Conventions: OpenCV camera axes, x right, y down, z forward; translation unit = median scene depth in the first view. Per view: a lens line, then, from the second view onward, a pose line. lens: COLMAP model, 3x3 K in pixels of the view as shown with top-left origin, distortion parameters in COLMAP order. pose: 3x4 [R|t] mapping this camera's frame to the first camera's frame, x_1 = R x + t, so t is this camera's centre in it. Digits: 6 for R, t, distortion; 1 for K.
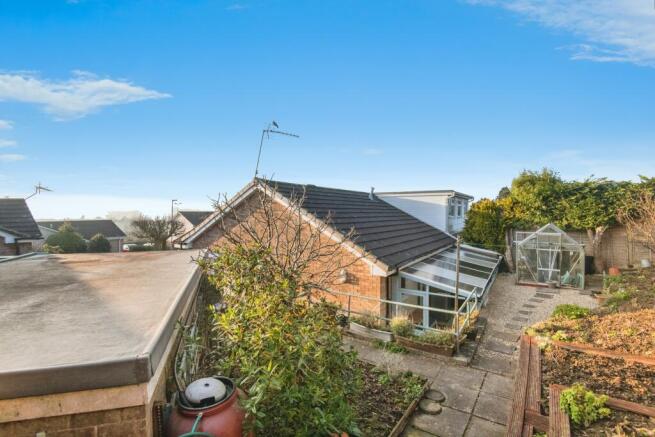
lens RADIAL K [[304.6, 0, 326.3], [0, 304.6, 210.3], [0, 0, 1]] dist [0.000847, -0.018976]
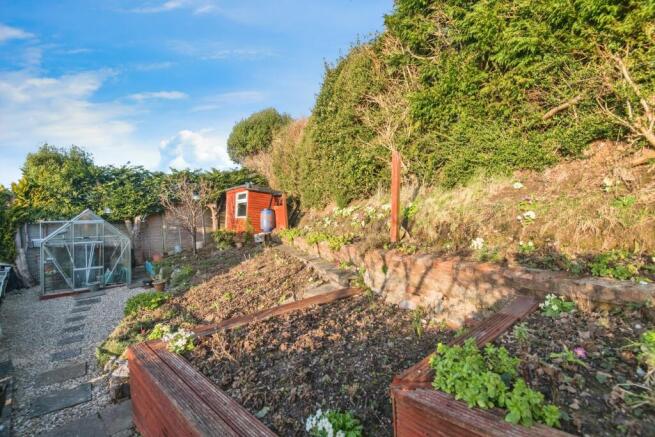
lens RADIAL K [[304.6, 0, 326.3], [0, 304.6, 210.3], [0, 0, 1]] dist [0.000847, -0.018976]
pose [[0.185290, 0.029754, 0.982233, 0.084157], [0.033652, 0.998763, -0.036603, 0.089972], [-0.982107, 0.039836, 0.184060, 0.243842]]
